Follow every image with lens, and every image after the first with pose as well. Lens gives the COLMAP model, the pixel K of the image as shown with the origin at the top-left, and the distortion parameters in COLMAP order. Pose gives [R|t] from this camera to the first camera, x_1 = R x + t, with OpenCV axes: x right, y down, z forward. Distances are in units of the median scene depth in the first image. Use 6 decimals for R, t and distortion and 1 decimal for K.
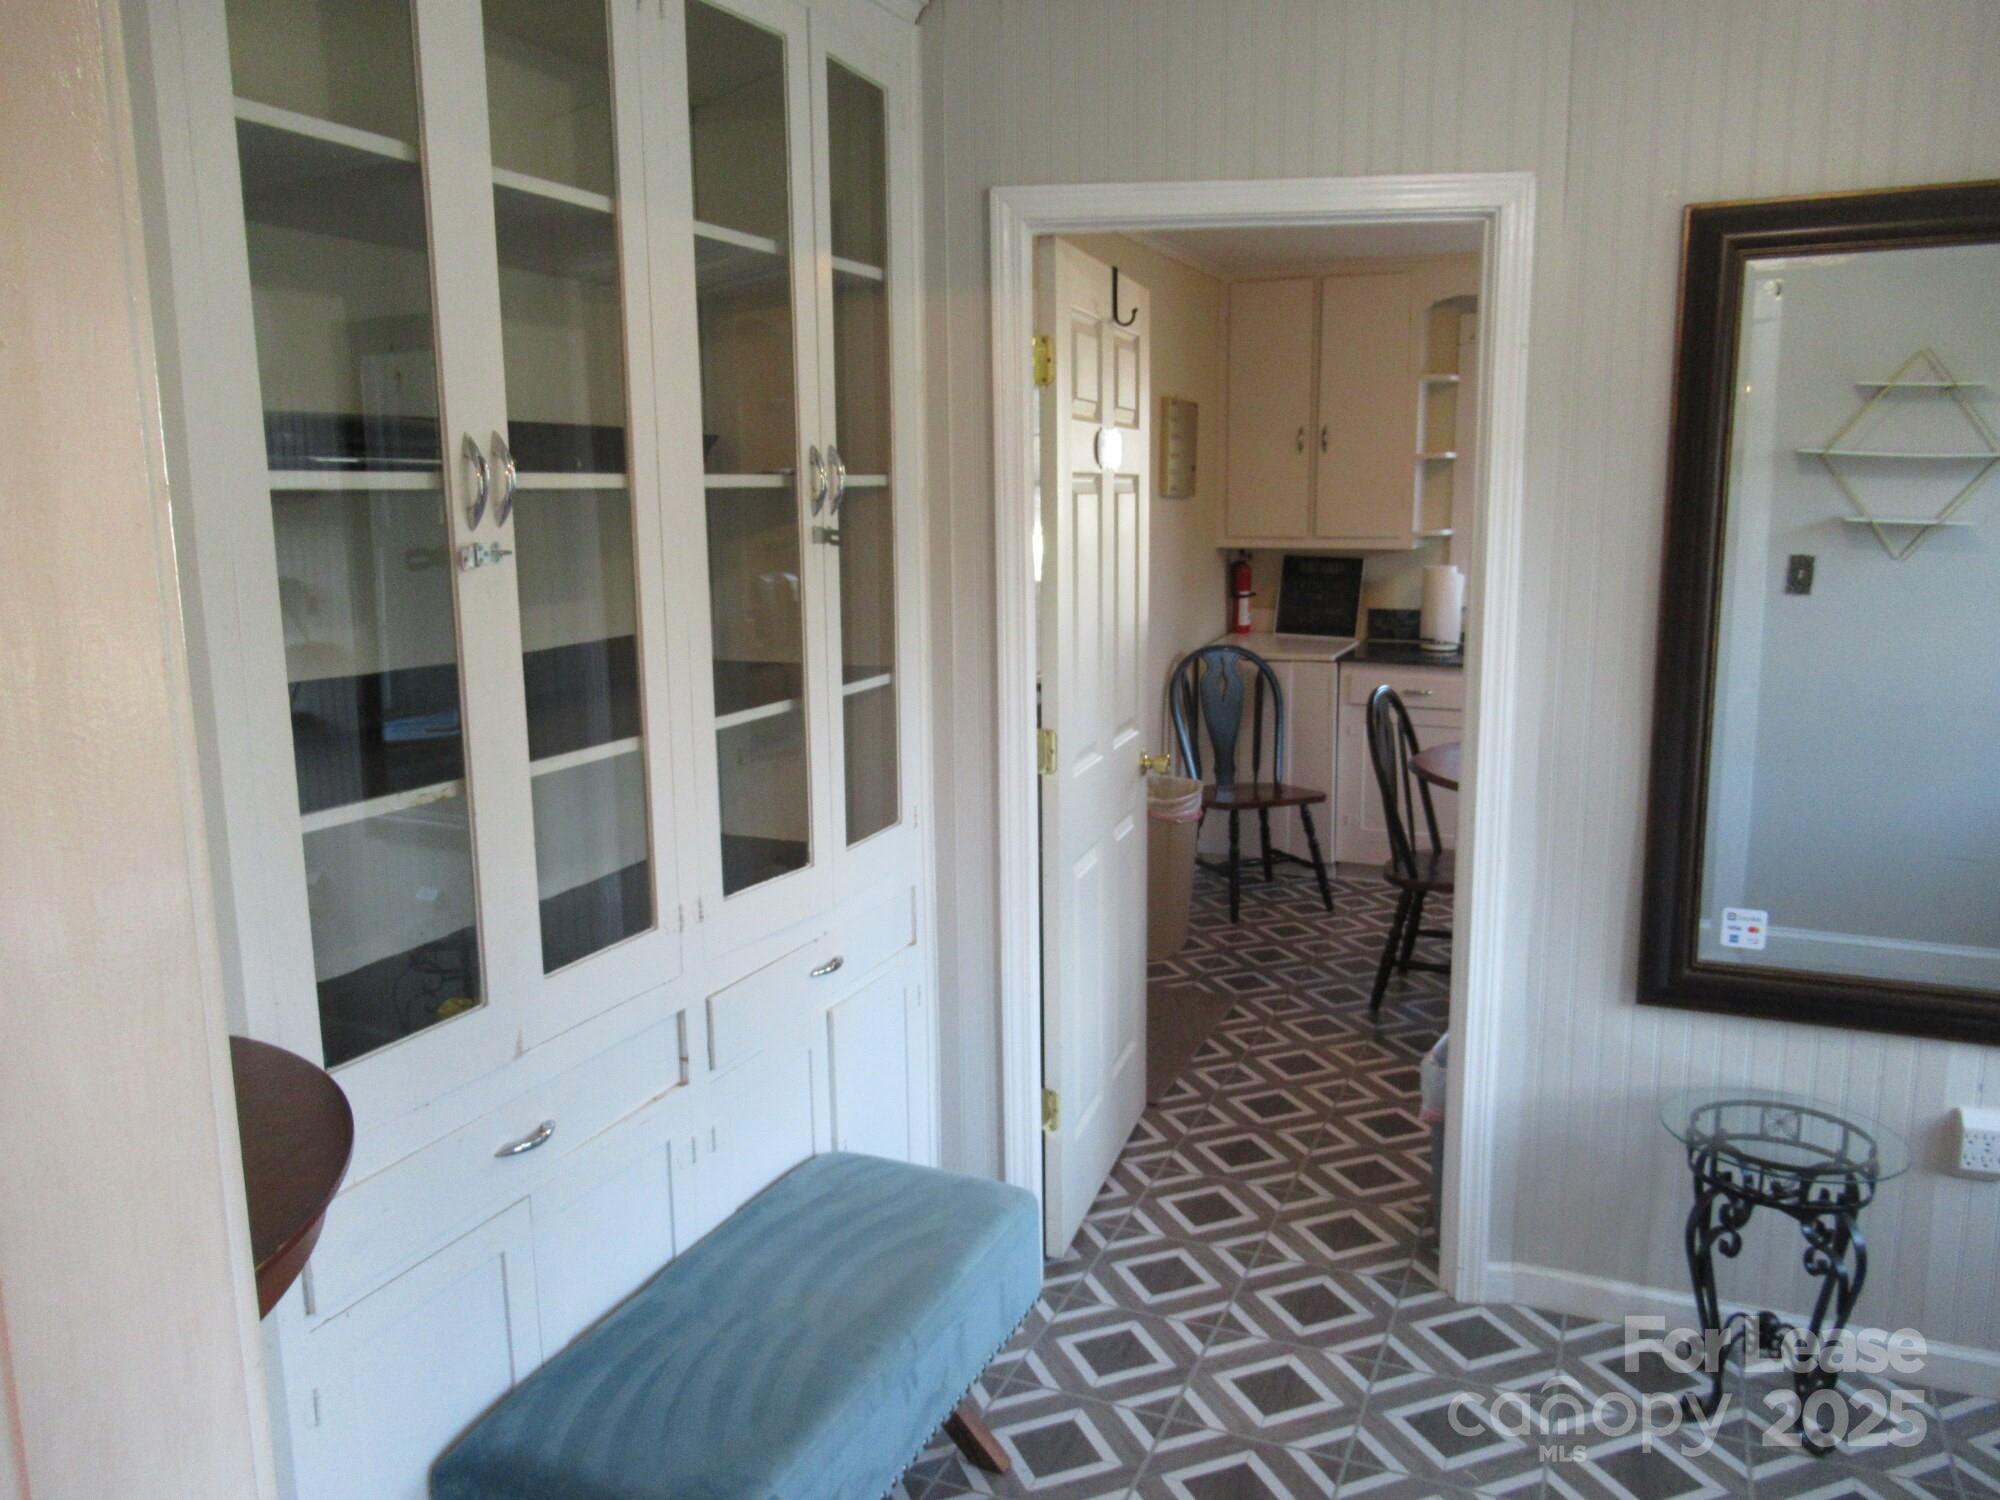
lens RADIAL K [[1478.9, 0, 1001.5], [0, 1478.9, 746.0], [0, 0, 1]] dist [-0.019083, 0.013154]
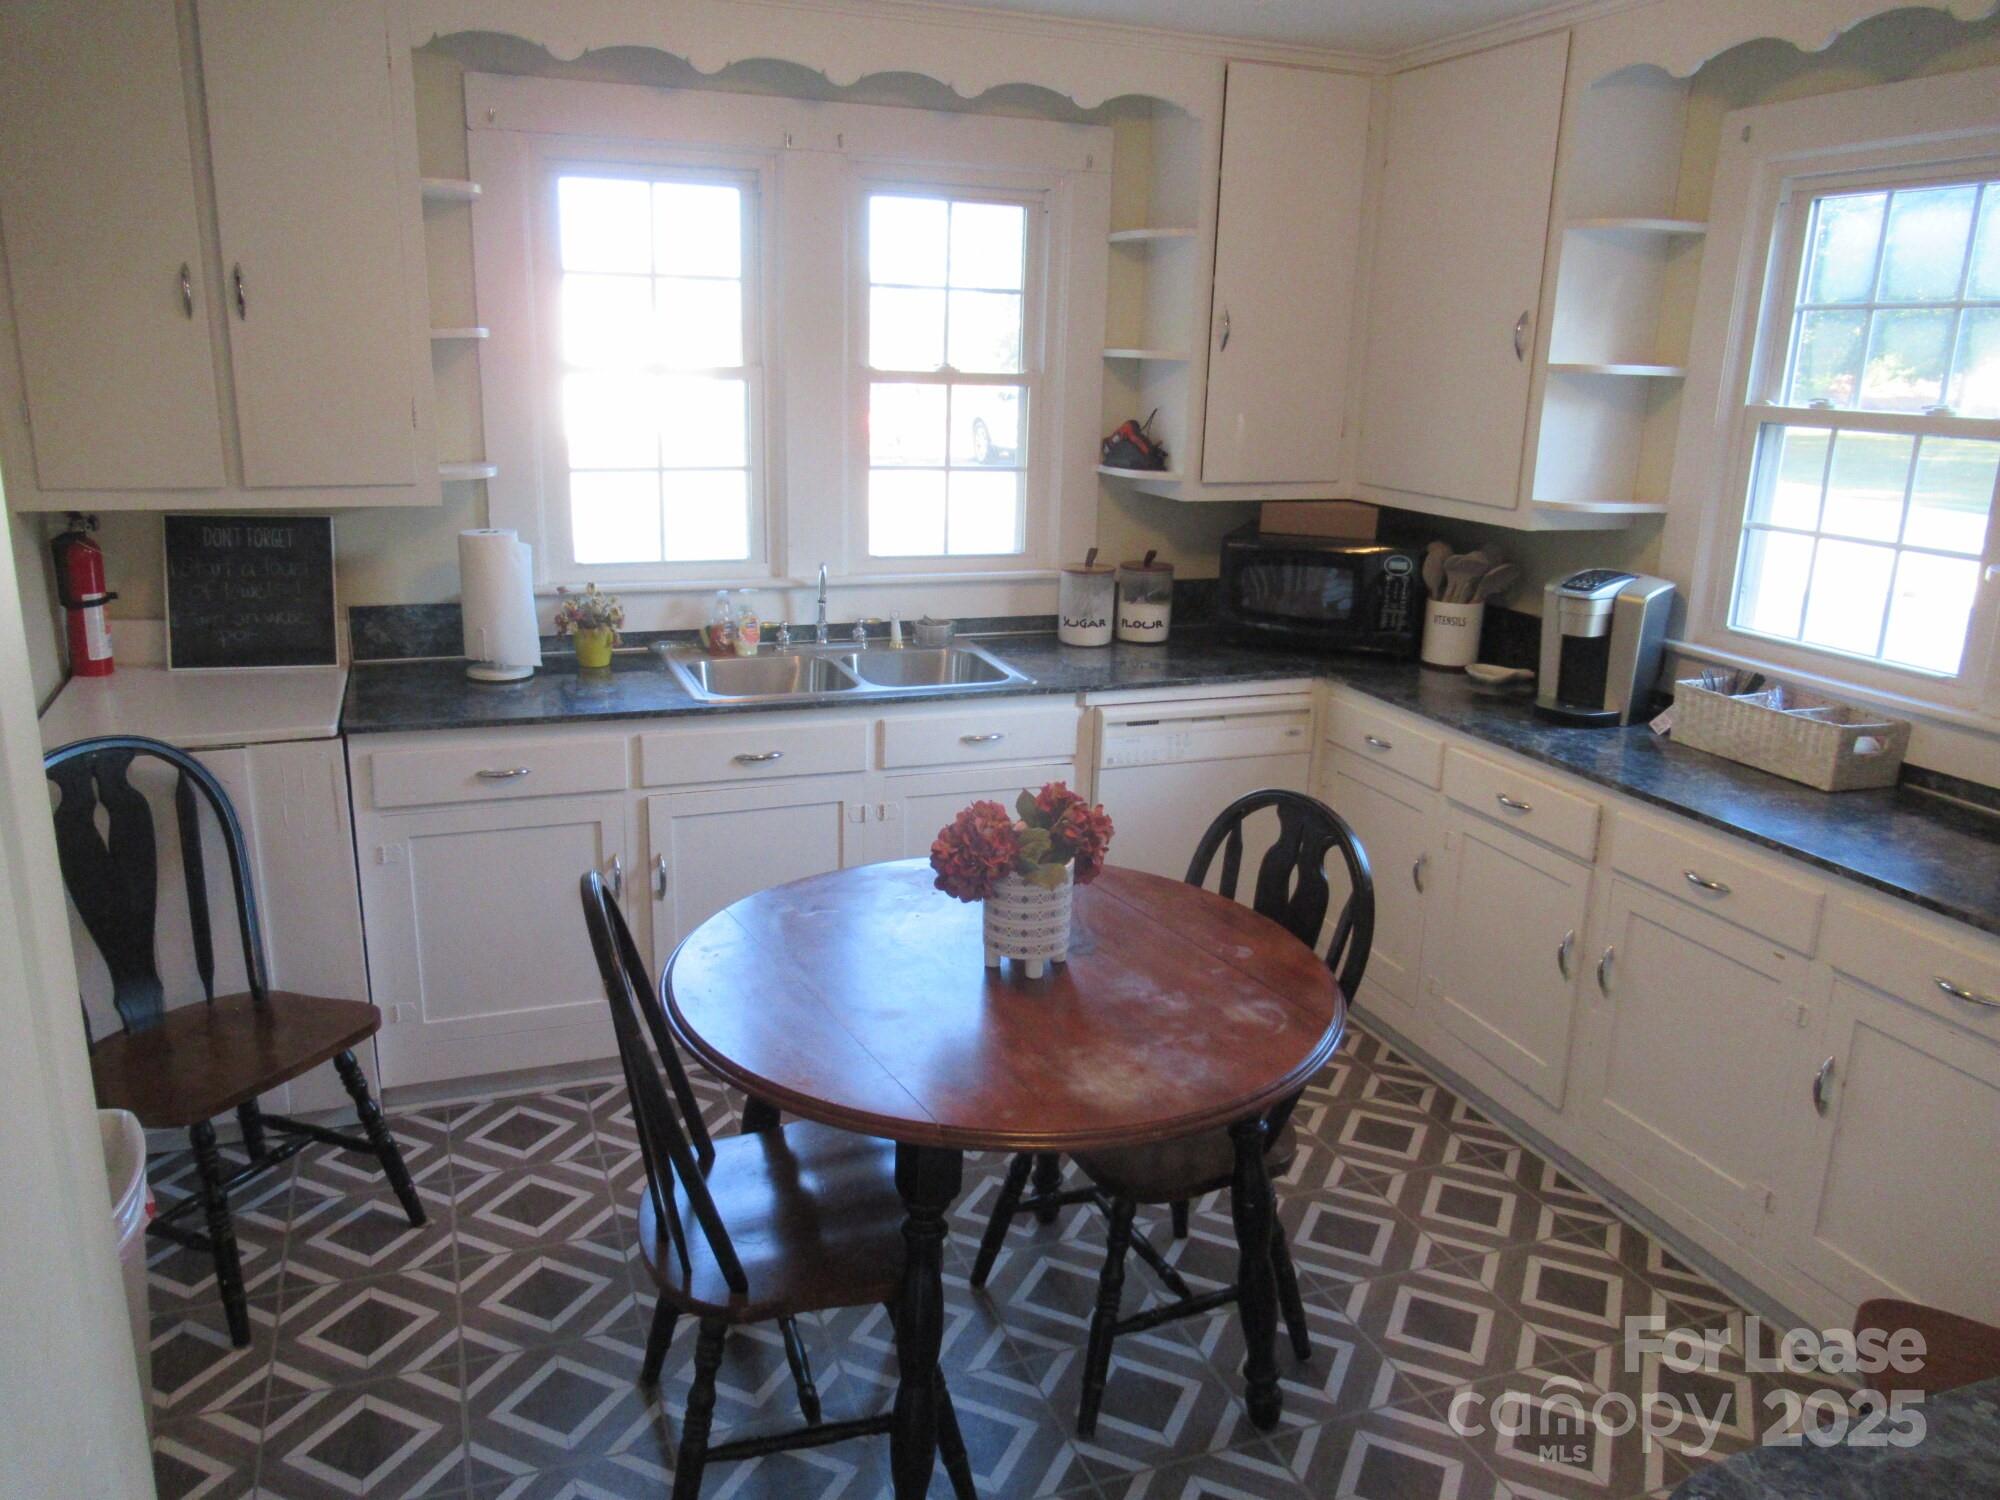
lens RADIAL K [[1478.9, 0, 1001.5], [0, 1478.9, 746.0], [0, 0, 1]] dist [-0.019083, 0.013154]
pose [[0.710900, -0.160767, 0.684671, 0.072612], [0.094062, 0.986510, 0.133976, -0.196603], [-0.696974, -0.030842, 0.716433, 0.912774]]
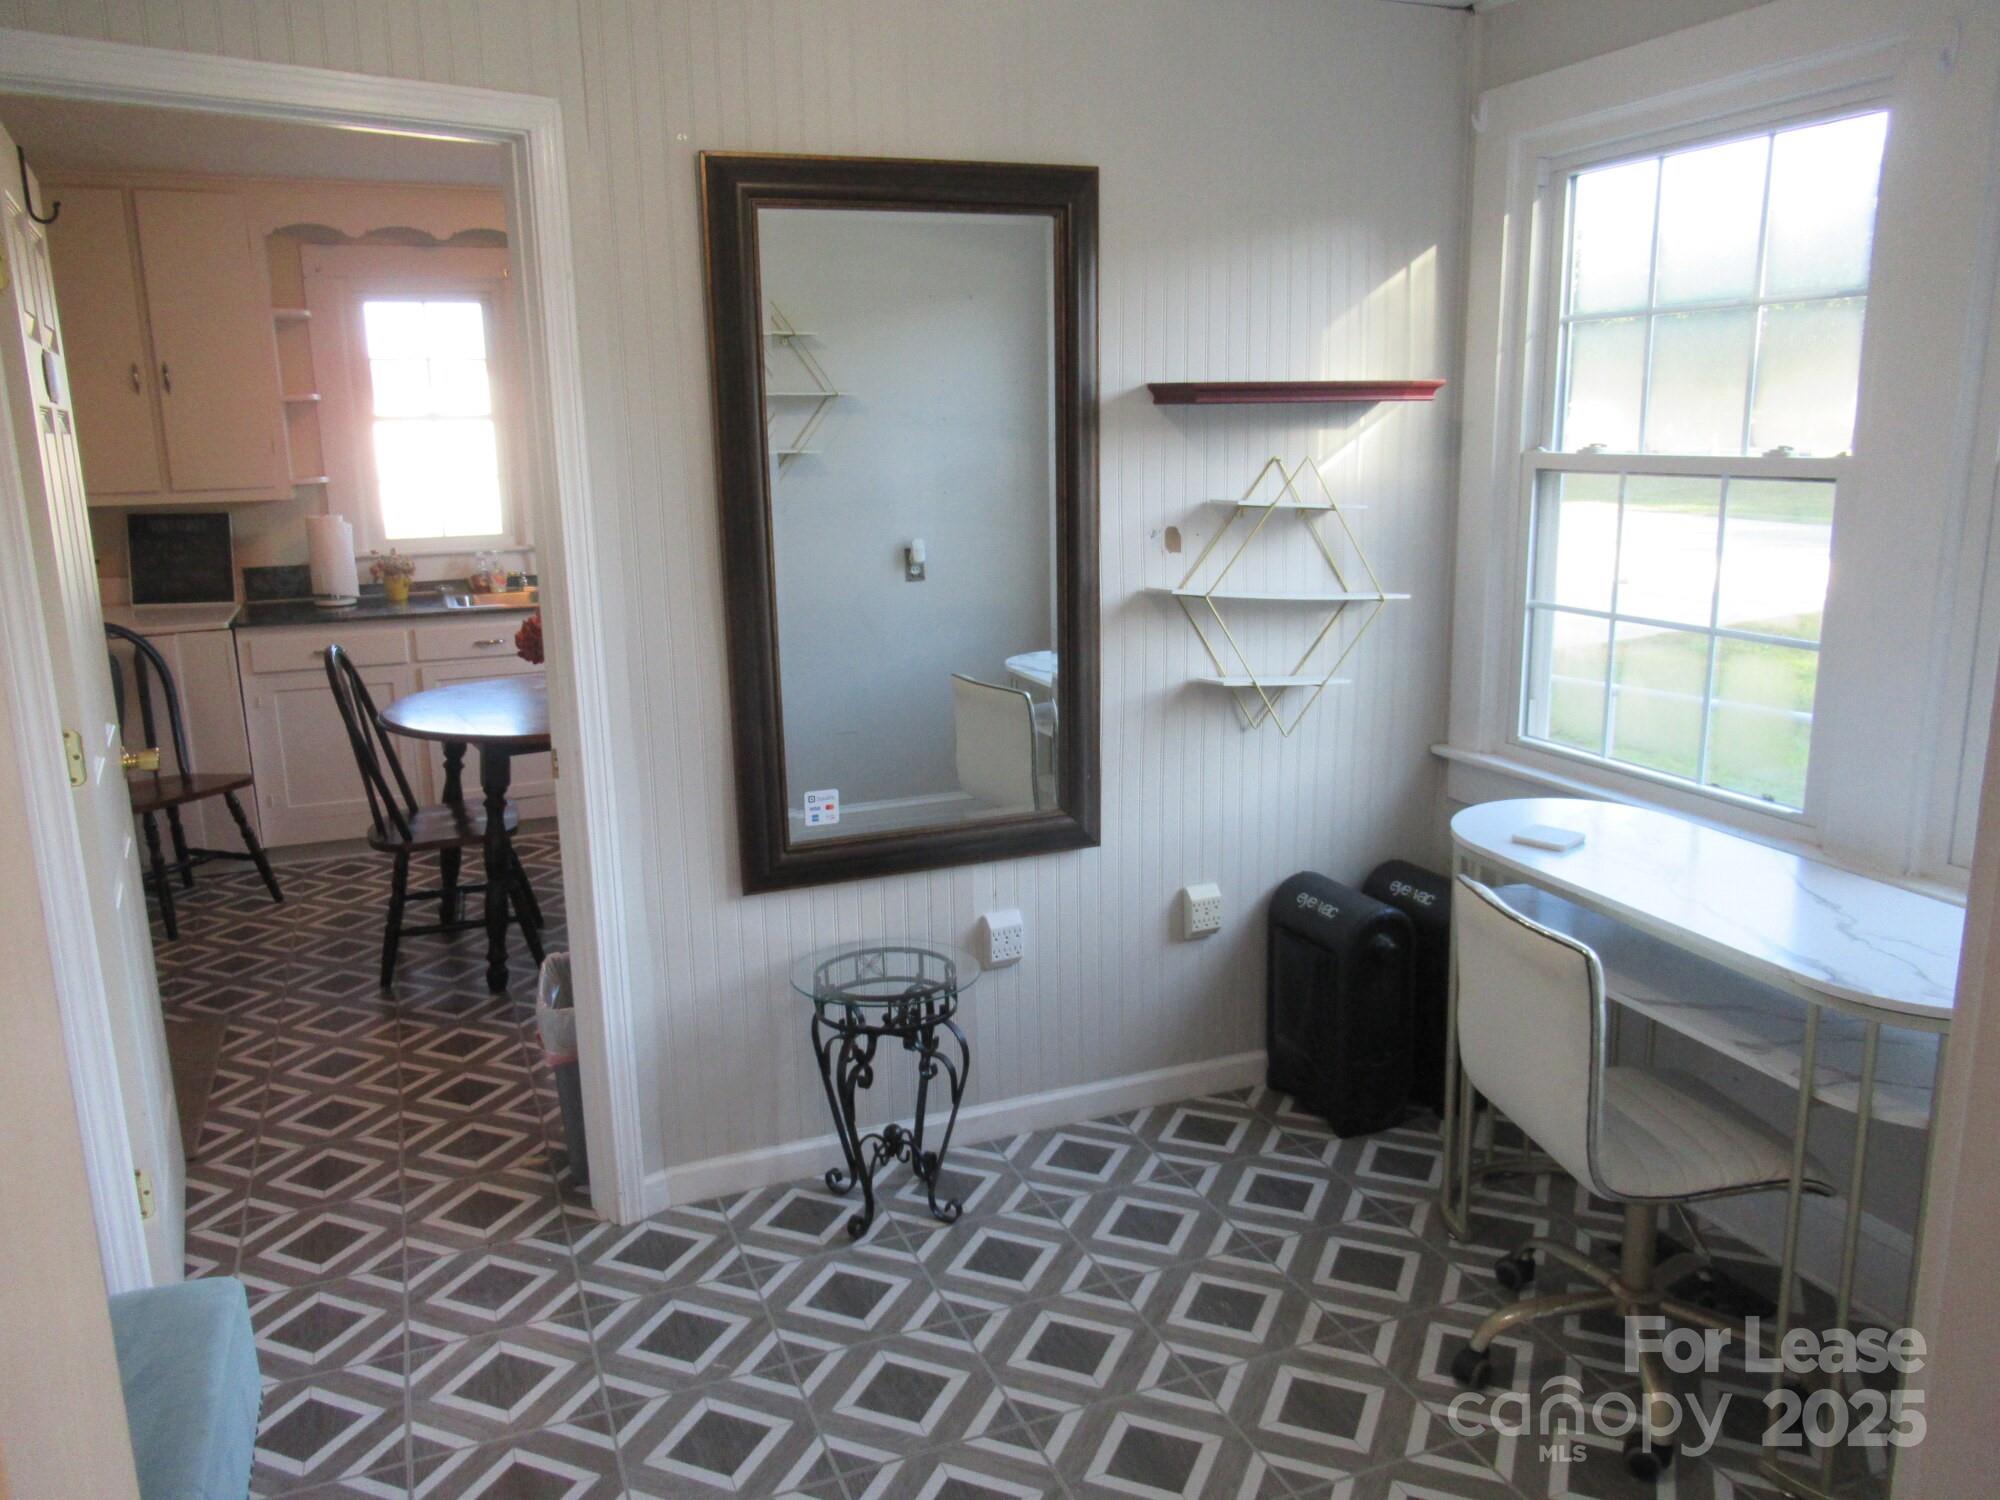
lens RADIAL K [[1478.9, 0, 1001.5], [0, 1478.9, 746.0], [0, 0, 1]] dist [-0.019083, 0.013154]
pose [[0.697232, -0.161357, 0.698449, -0.160015], [0.138070, 0.986322, 0.090033, -0.005453], [-0.703423, 0.033661, 0.709974, 0.078113]]
